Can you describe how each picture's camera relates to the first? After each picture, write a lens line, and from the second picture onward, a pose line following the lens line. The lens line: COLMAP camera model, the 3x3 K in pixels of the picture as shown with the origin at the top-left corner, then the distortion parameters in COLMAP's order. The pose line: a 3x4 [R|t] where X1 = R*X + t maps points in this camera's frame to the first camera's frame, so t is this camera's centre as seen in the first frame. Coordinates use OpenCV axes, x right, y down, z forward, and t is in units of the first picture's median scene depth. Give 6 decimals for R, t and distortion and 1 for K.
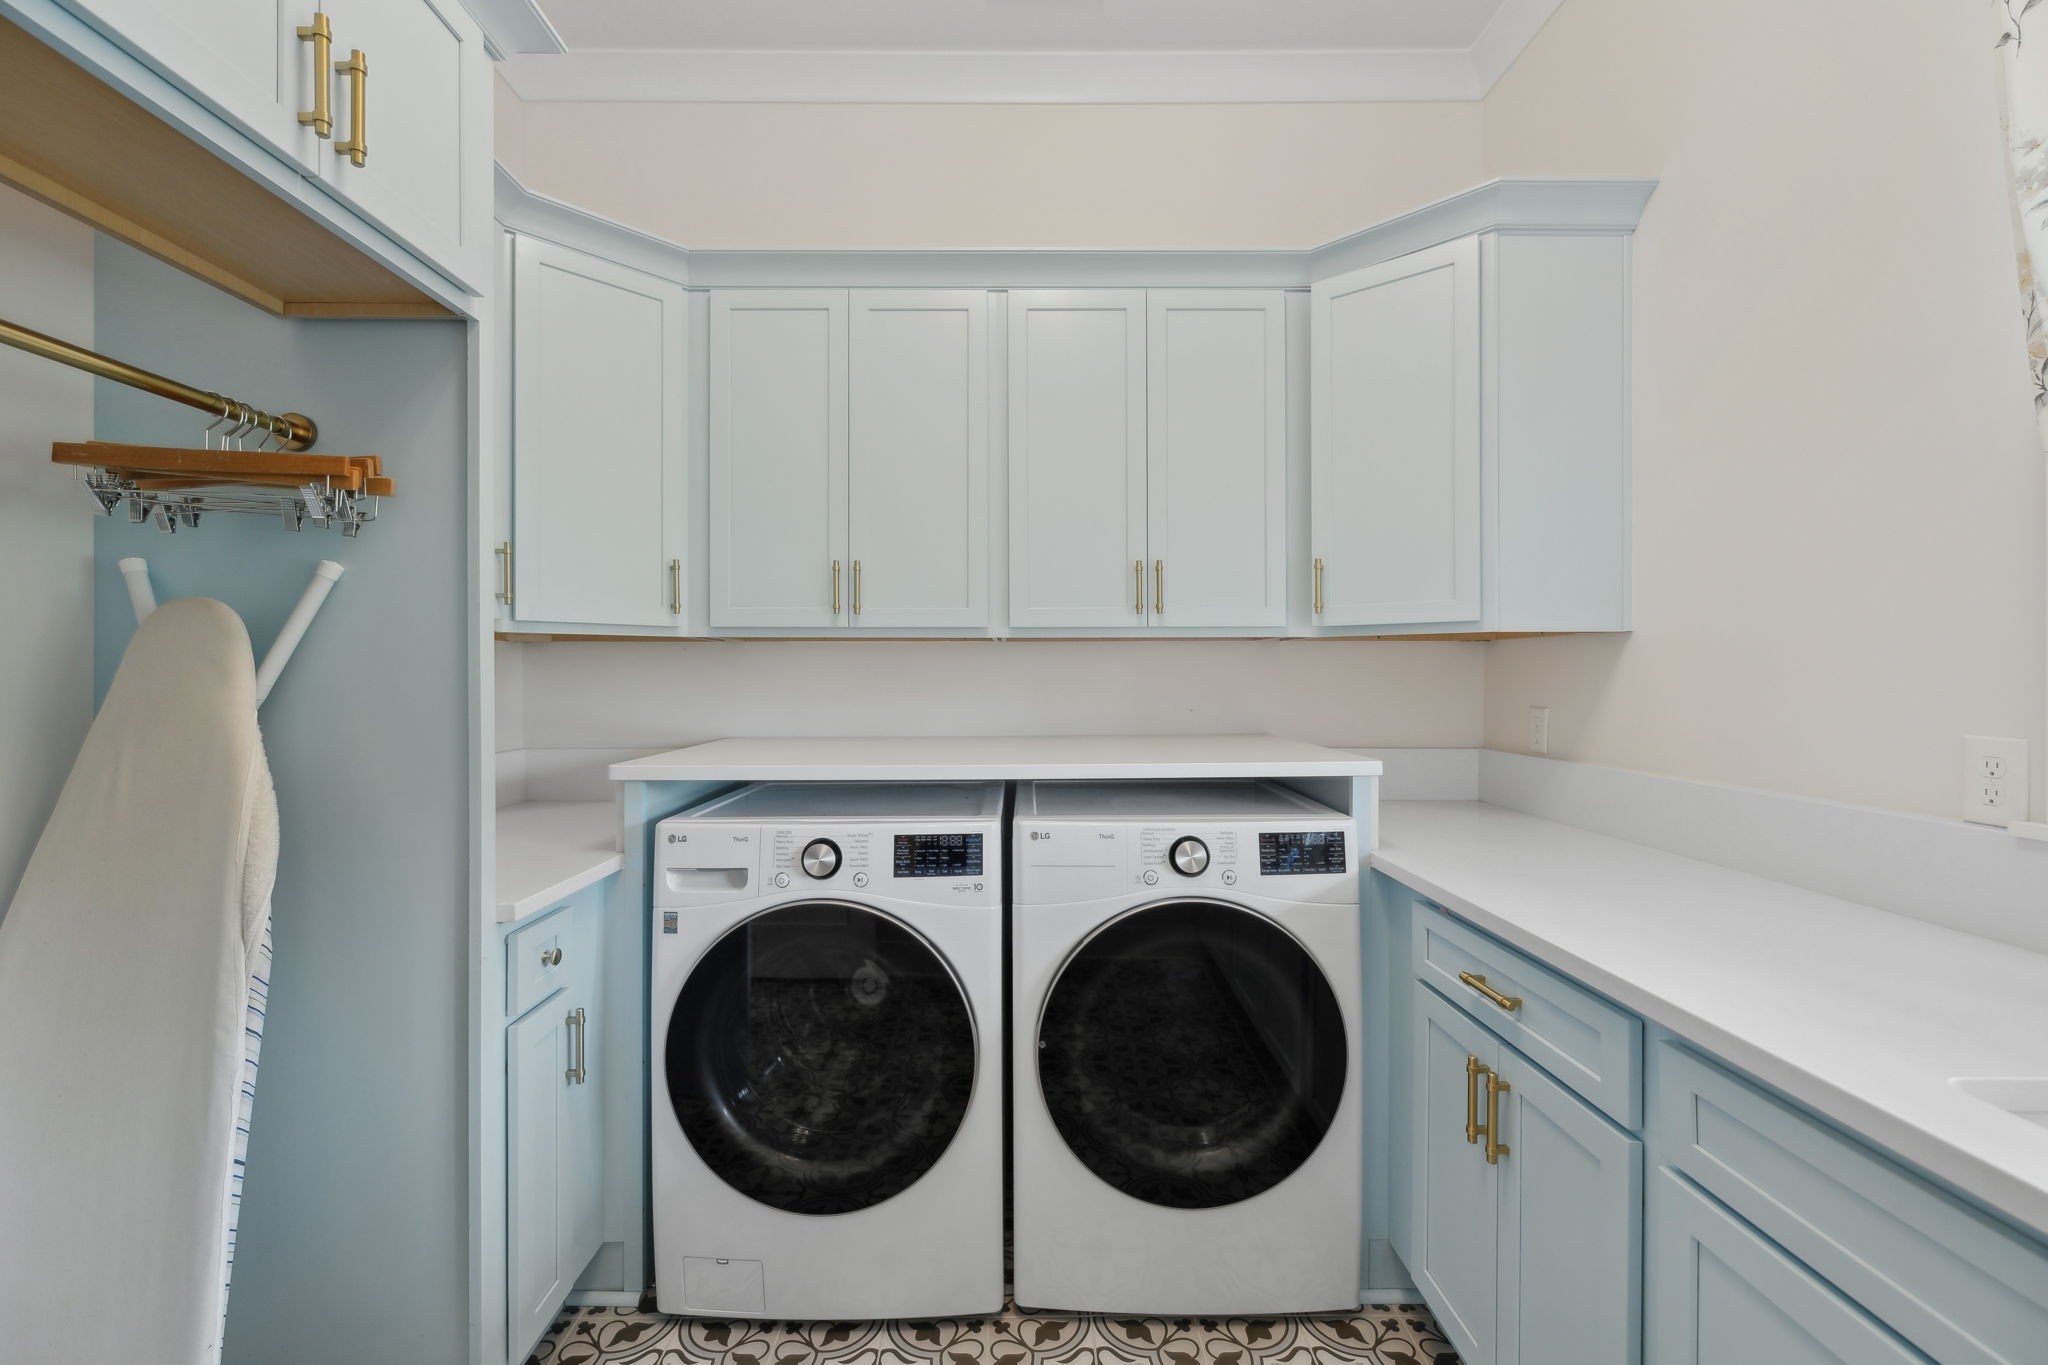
lens RADIAL K [[882.8, 0, 1016.5], [0, 882.8, 678.3], [0, 0, 1]] dist [0.000550, -0.000268]
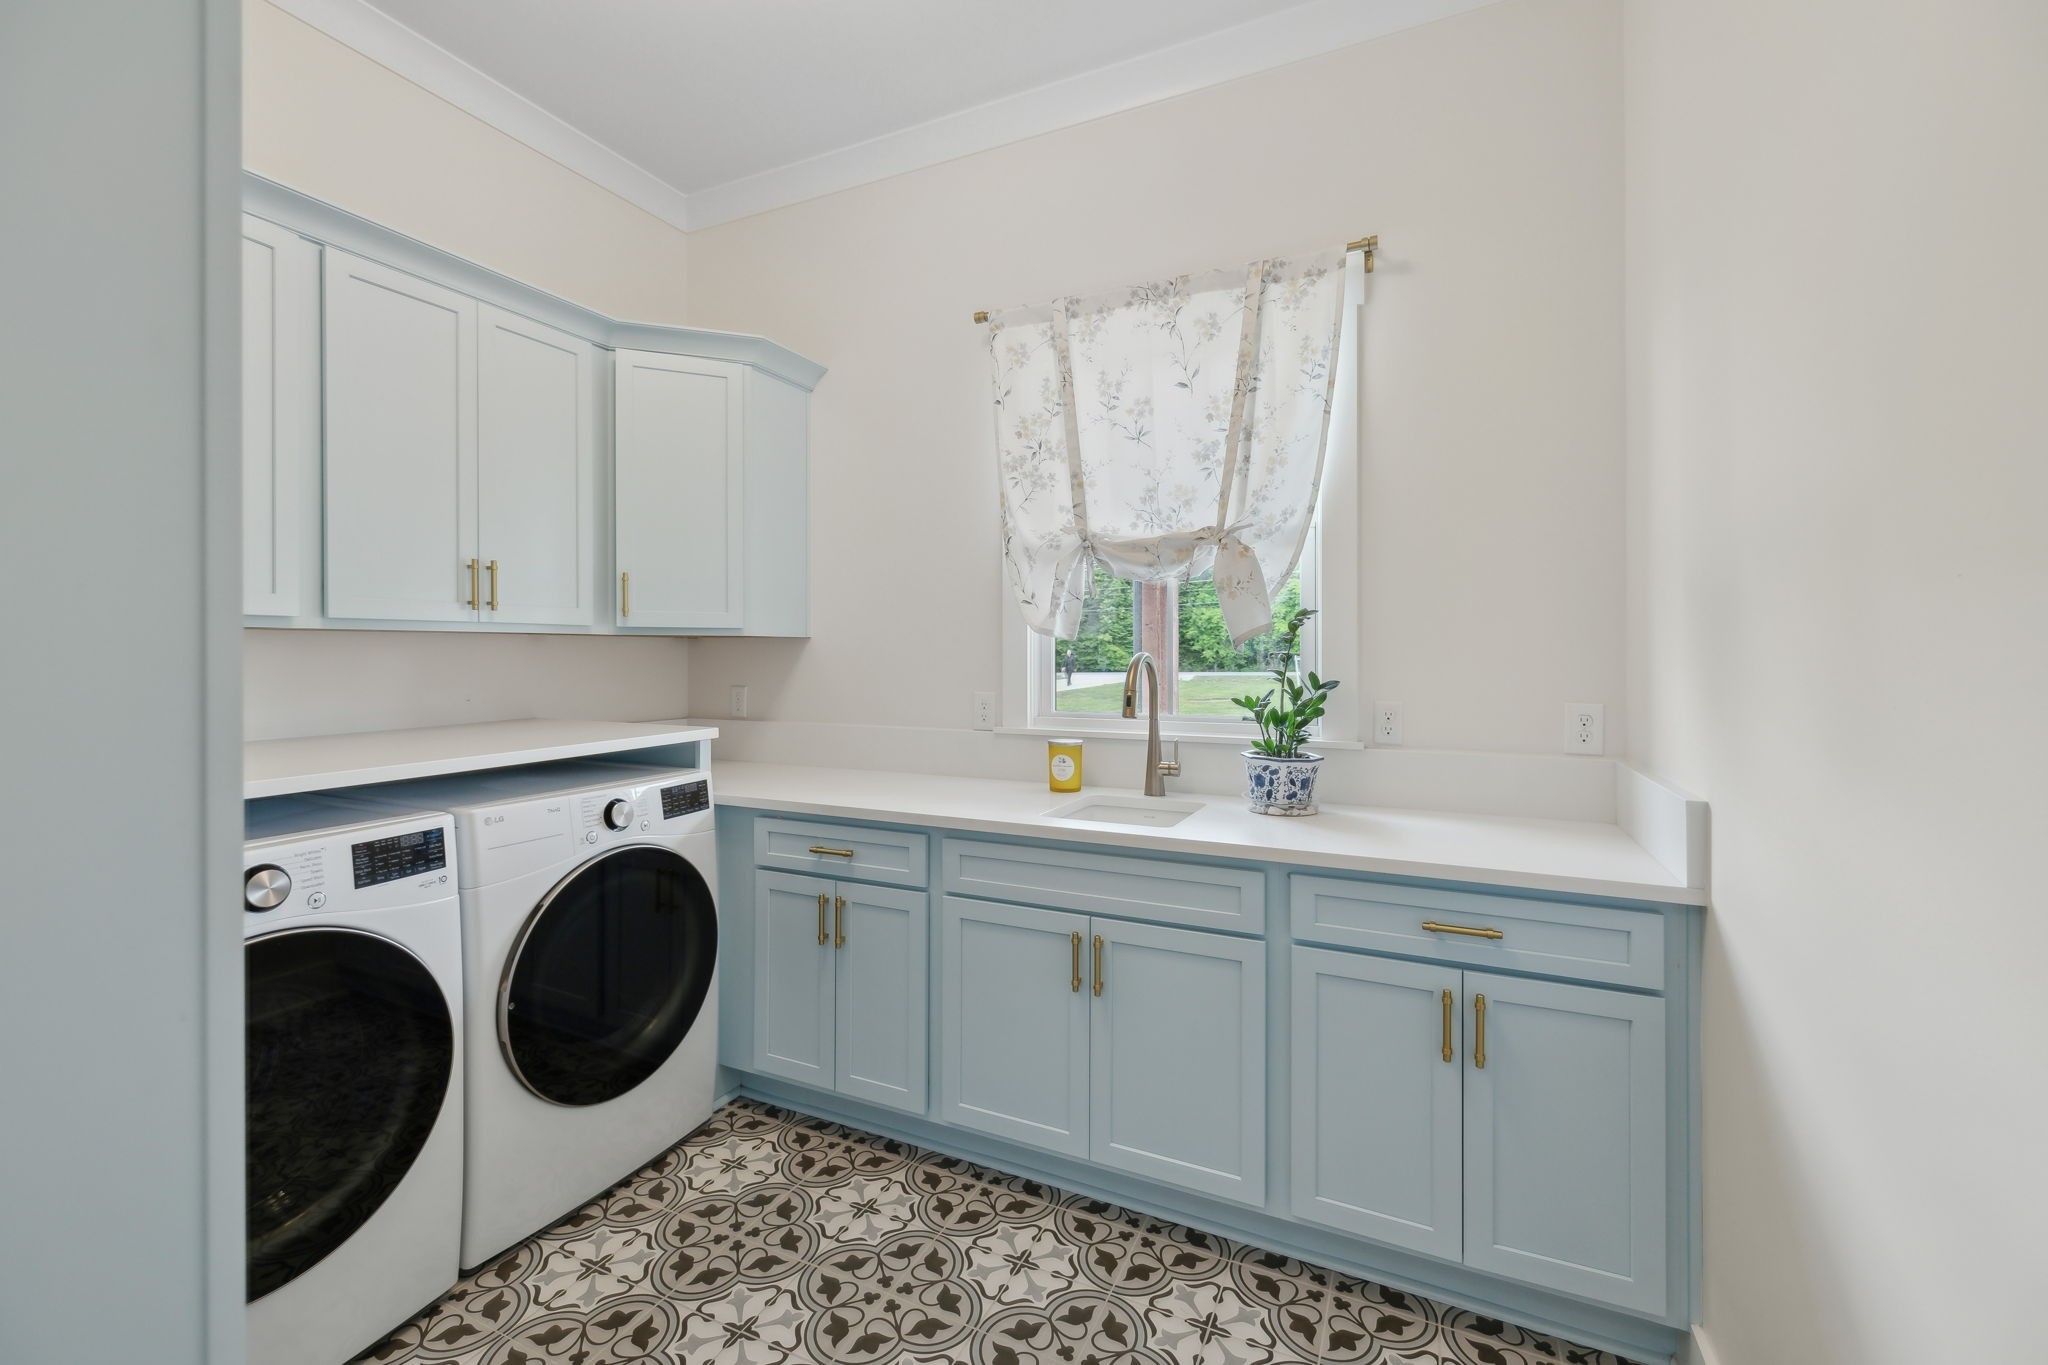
lens RADIAL K [[882.8, 0, 1016.5], [0, 882.8, 678.3], [0, 0, 1]] dist [0.000550, -0.000268]
pose [[0.423022, -0.024750, 0.905781, -0.675796], [0.004479, 0.999672, 0.025223, -0.019566], [-0.906108, -0.006613, 0.422994, -0.034648]]
